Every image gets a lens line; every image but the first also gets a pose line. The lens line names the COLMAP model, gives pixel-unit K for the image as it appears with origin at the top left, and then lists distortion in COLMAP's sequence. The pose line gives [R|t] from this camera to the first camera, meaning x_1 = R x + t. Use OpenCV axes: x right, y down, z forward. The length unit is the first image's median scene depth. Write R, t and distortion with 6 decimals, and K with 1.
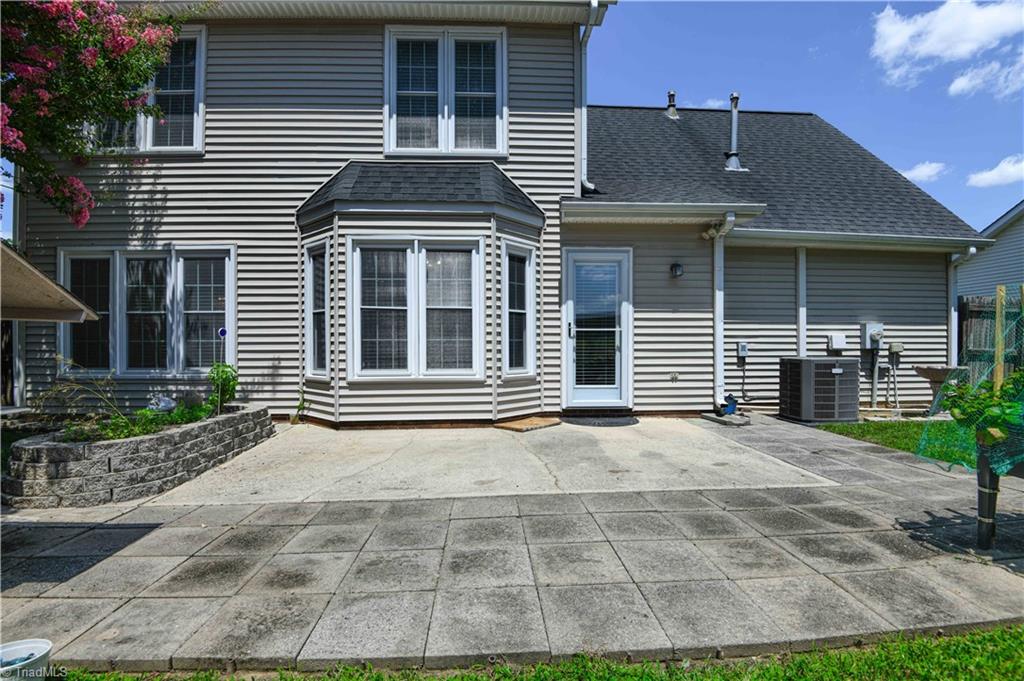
lens RADIAL K [[480.6, 0, 513.3], [0, 480.6, 353.4], [0, 0, 1]] dist [-0.018065, -0.016564]
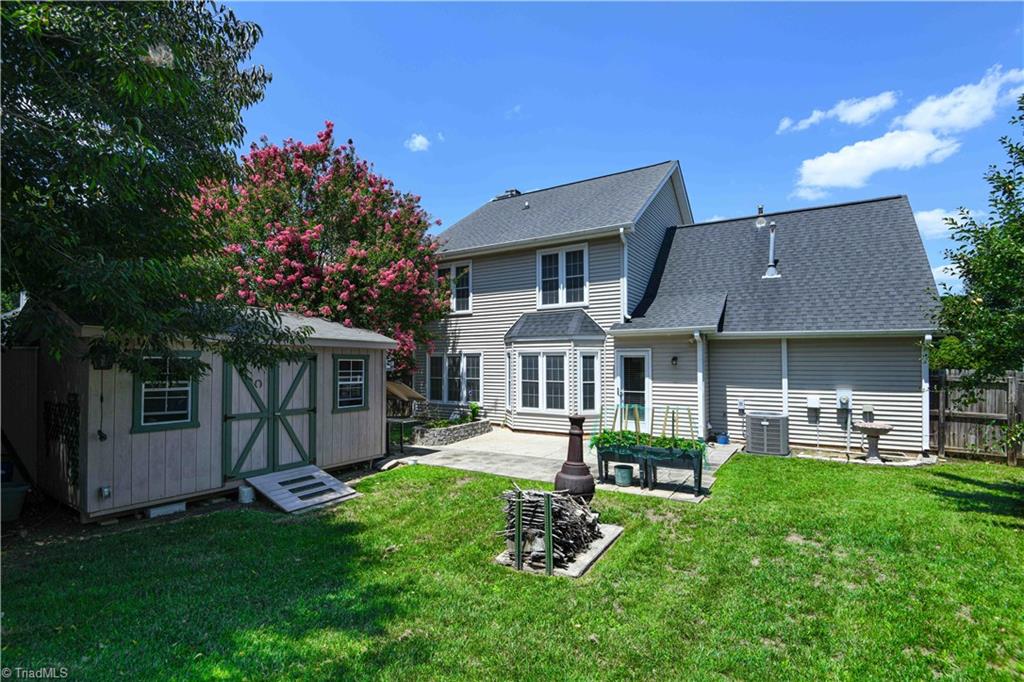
lens RADIAL K [[480.6, 0, 513.3], [0, 480.6, 353.9], [0, 0, 1]] dist [-0.018065, -0.016564]
pose [[0.814936, -0.005735, -0.579523, 0.934860], [-0.006638, 0.999793, -0.019228, -0.166850], [0.579513, 0.019517, 0.814729, -0.874231]]
